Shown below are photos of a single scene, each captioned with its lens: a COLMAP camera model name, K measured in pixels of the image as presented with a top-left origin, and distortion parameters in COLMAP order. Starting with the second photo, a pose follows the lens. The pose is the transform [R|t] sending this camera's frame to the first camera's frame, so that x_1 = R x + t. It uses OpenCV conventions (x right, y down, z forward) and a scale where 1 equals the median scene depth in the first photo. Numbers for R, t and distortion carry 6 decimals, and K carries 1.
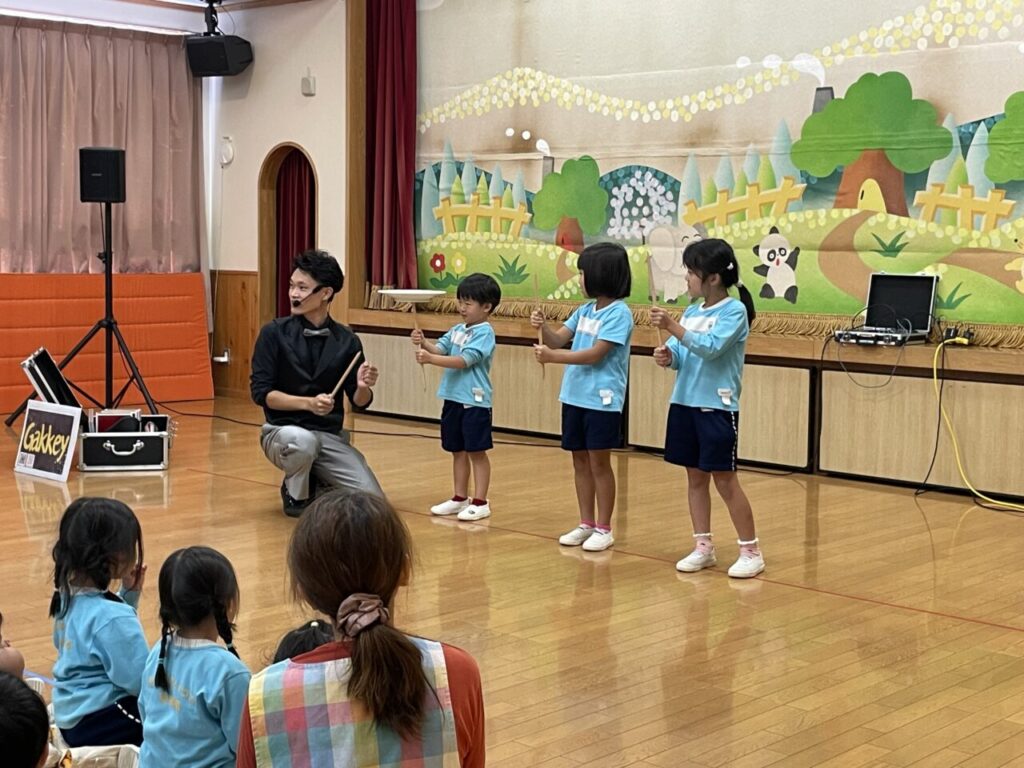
lens RADIAL K [[1534.5, 0, 521.6], [0, 1534.5, 377.3], [0, 0, 1]] dist [0.062224, 0.000000]
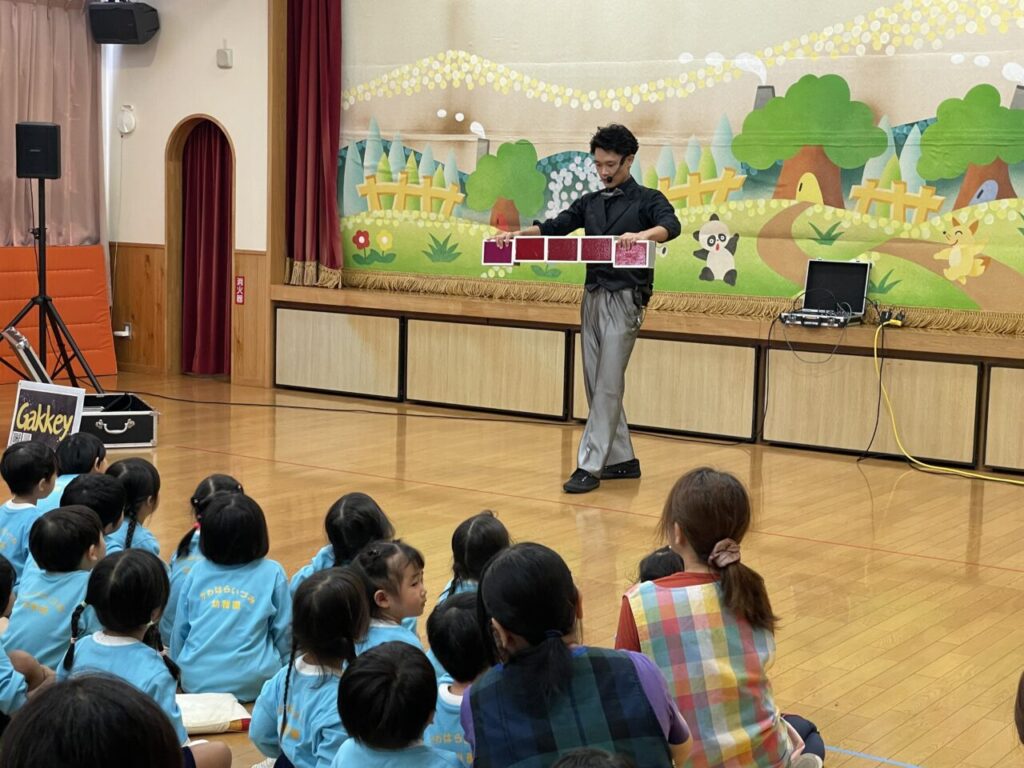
lens RADIAL K [[1710.8, 0, 501.7], [0, 1710.8, 414.5], [0, 0, 1]] dist [0.090229, 0.000000]
pose [[0.987572, -0.009370, 0.156887, -0.166311], [0.002006, 0.998891, 0.047033, -0.014319], [-0.157154, -0.046134, 0.986496, -0.158461]]
